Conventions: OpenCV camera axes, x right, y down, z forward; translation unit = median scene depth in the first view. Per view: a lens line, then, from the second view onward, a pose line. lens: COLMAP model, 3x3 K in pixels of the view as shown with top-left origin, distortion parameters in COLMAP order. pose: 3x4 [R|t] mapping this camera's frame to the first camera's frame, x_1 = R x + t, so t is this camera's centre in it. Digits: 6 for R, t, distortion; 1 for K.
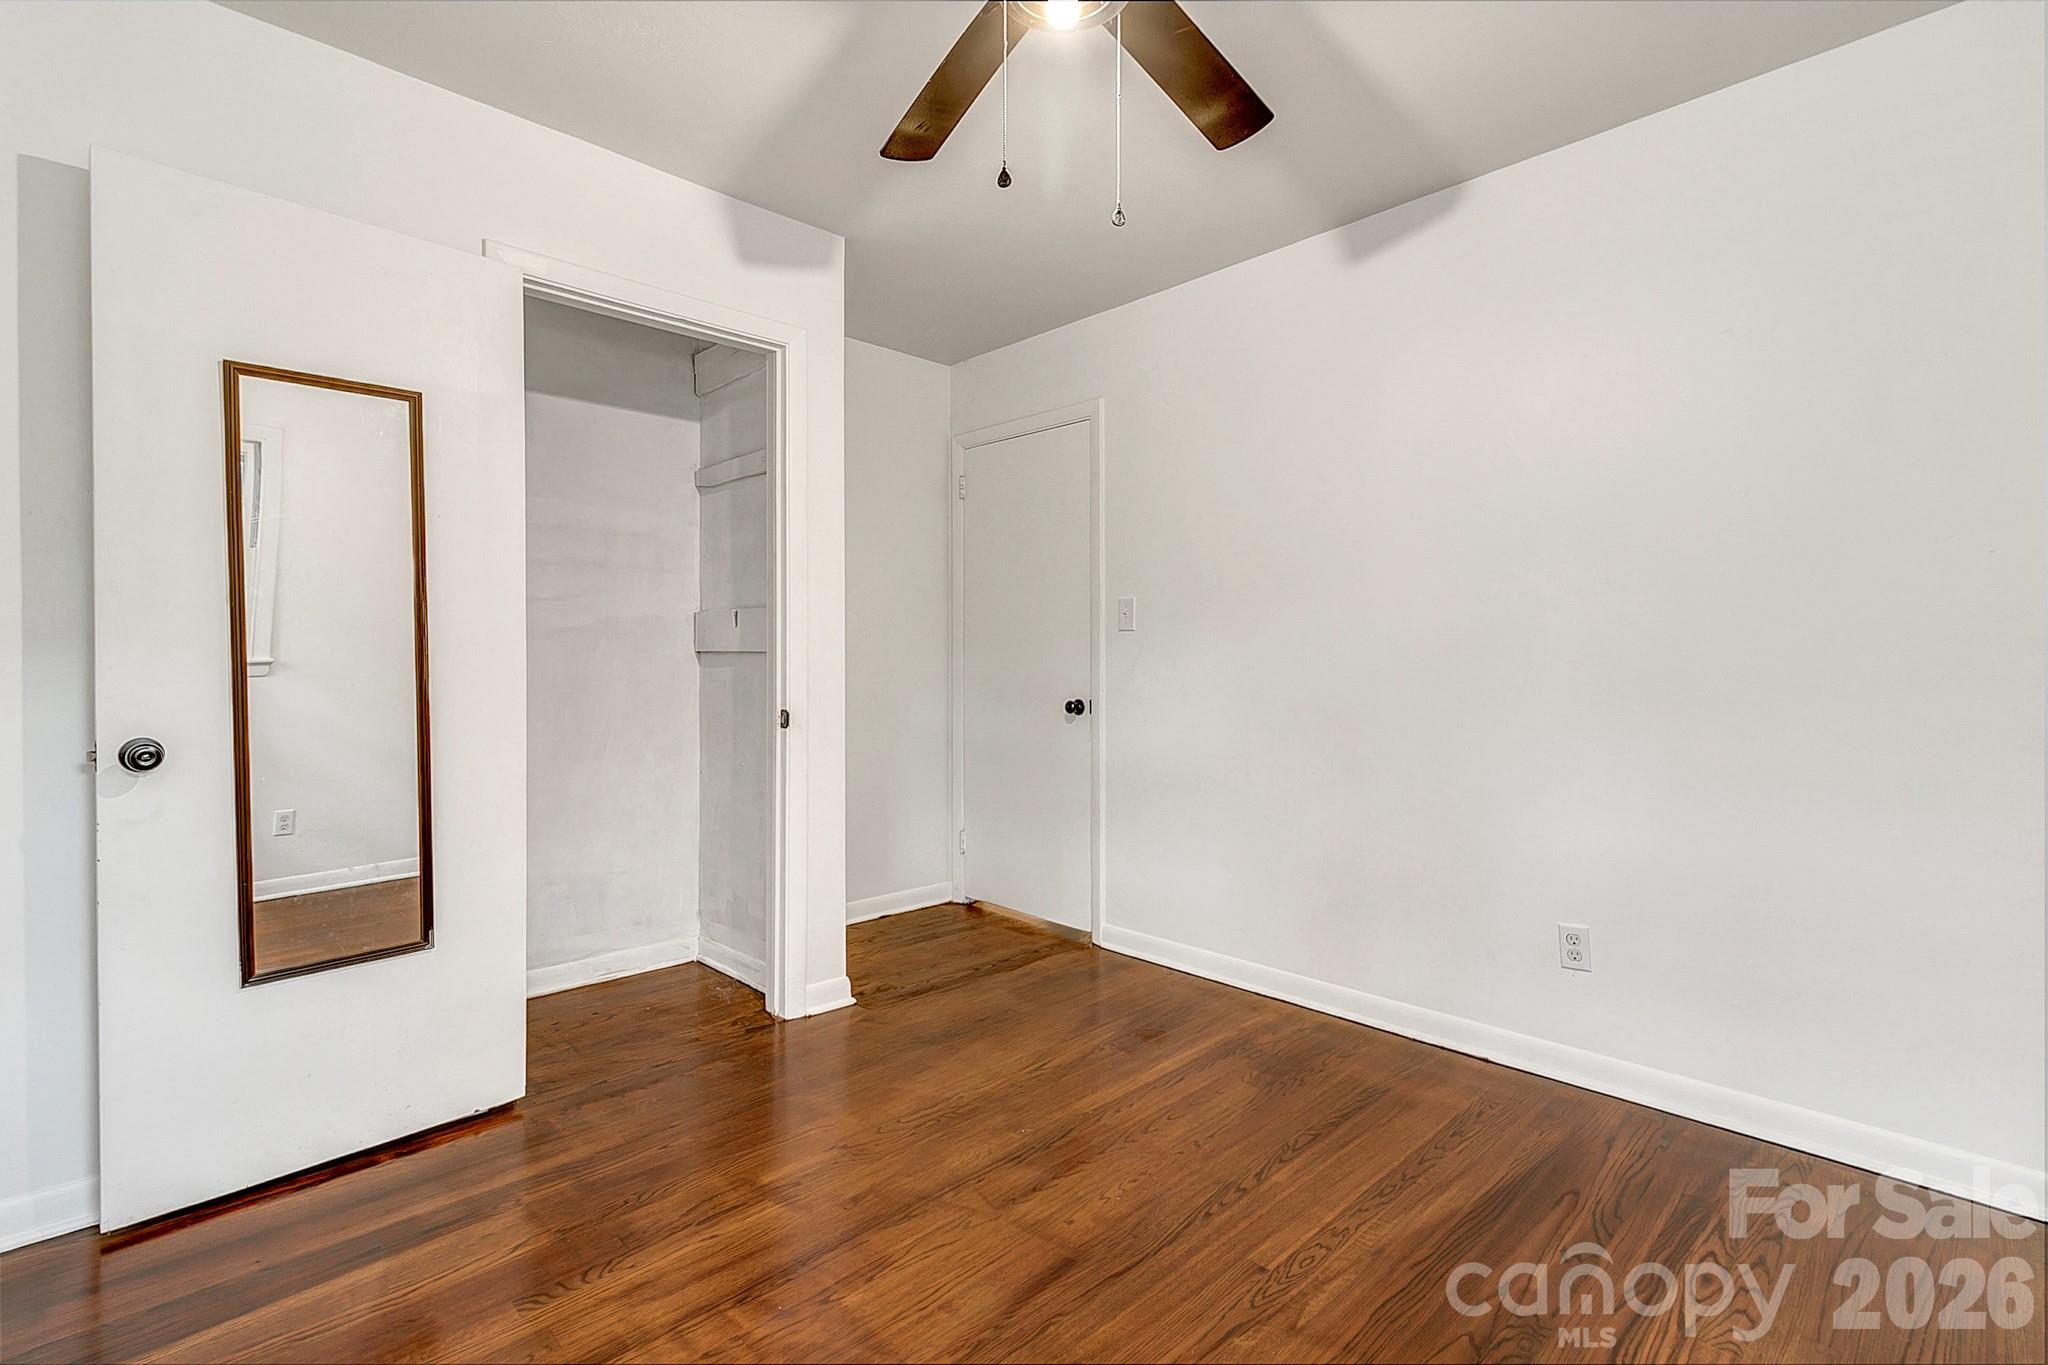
lens RADIAL K [[947.1, 0, 1019.6], [0, 947.1, 675.0], [0, 0, 1]] dist [0.004883, -0.000723]
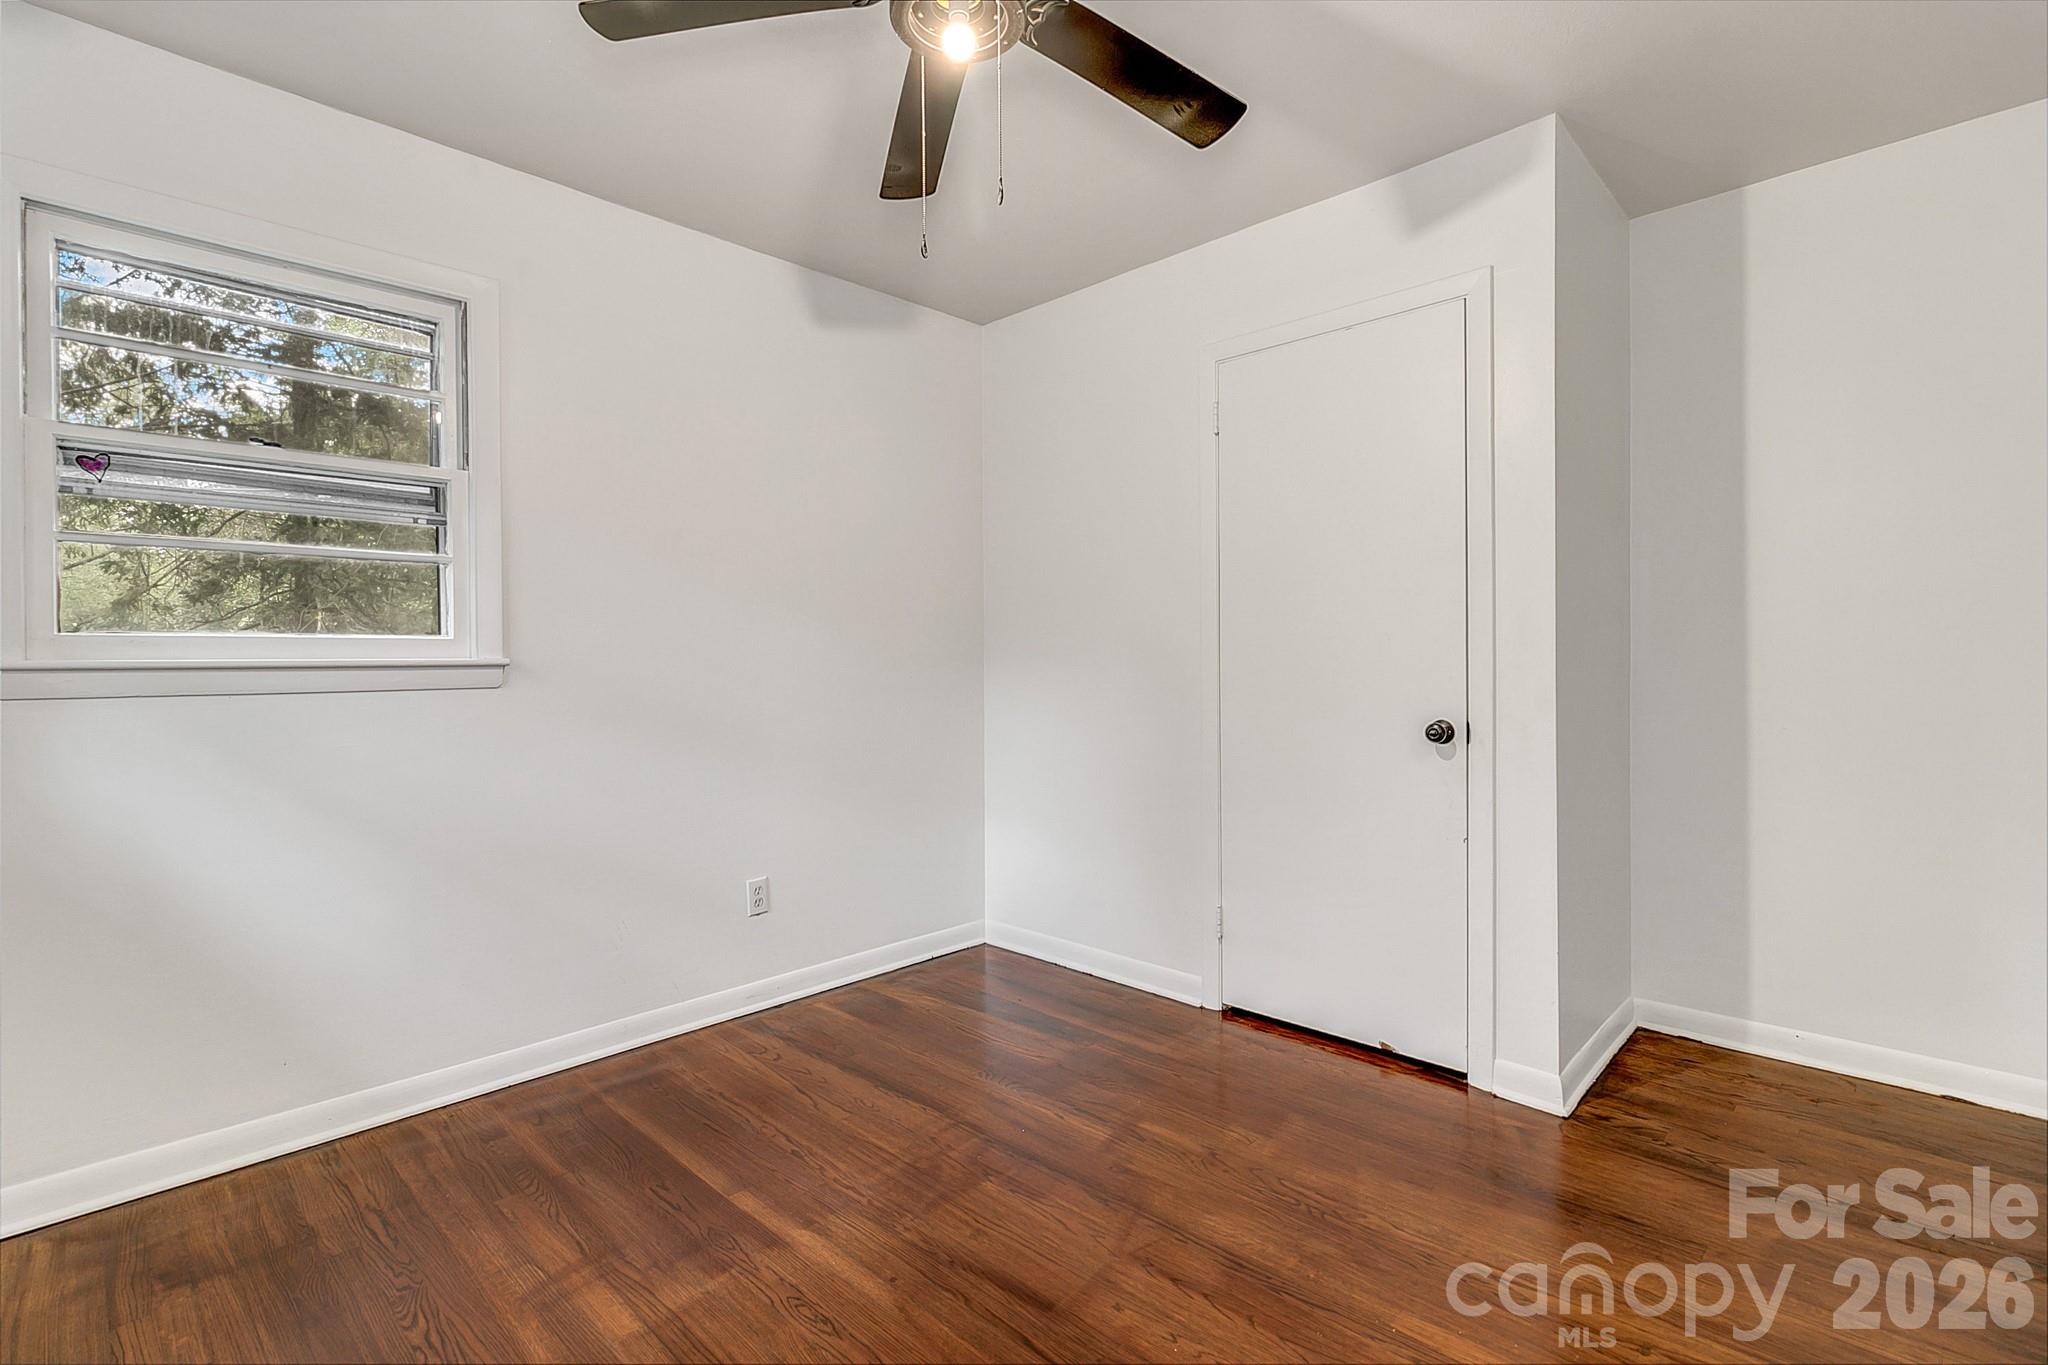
lens RADIAL K [[947.1, 0, 1011.3], [0, 947.1, 666.5], [0, 0, 1]] dist [0.004883, -0.000723]
pose [[0.024953, 0.001354, -0.999688, 0.709326], [-0.009637, 0.999953, 0.001114, -0.009966], [0.999642, 0.009606, 0.024965, 0.672056]]
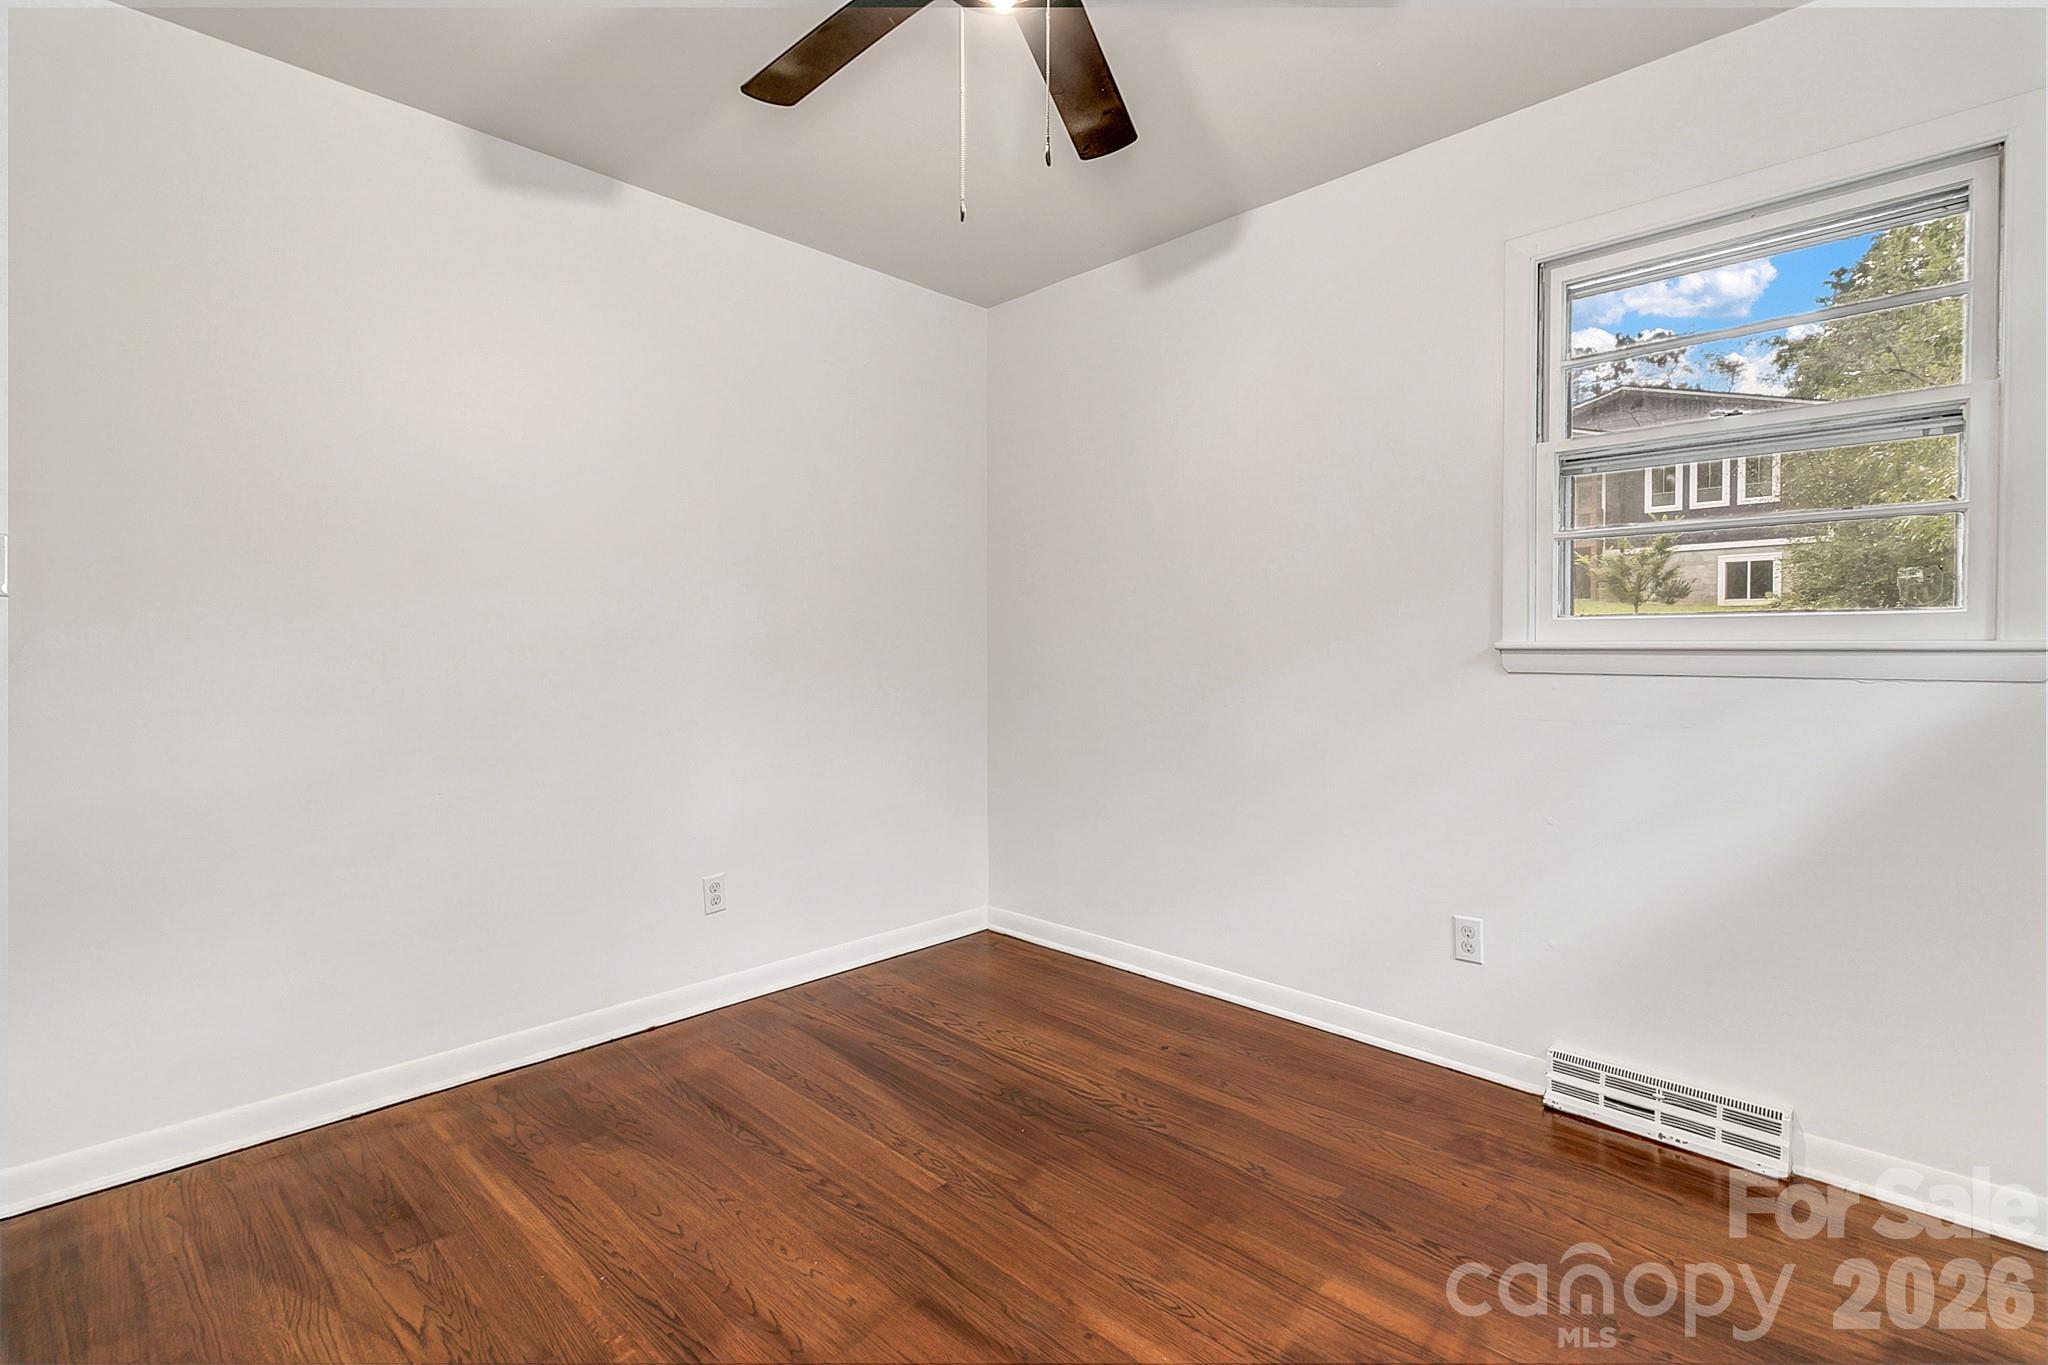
lens RADIAL K [[947.1, 0, 1017.2], [0, 947.1, 682.8], [0, 0, 1]] dist [0.004883, -0.000723]
pose [[-0.032852, -0.033945, 0.998884, -0.612064], [0.017991, 0.999241, 0.034549, -0.010726], [-0.999298, 0.019106, -0.032216, 0.665884]]
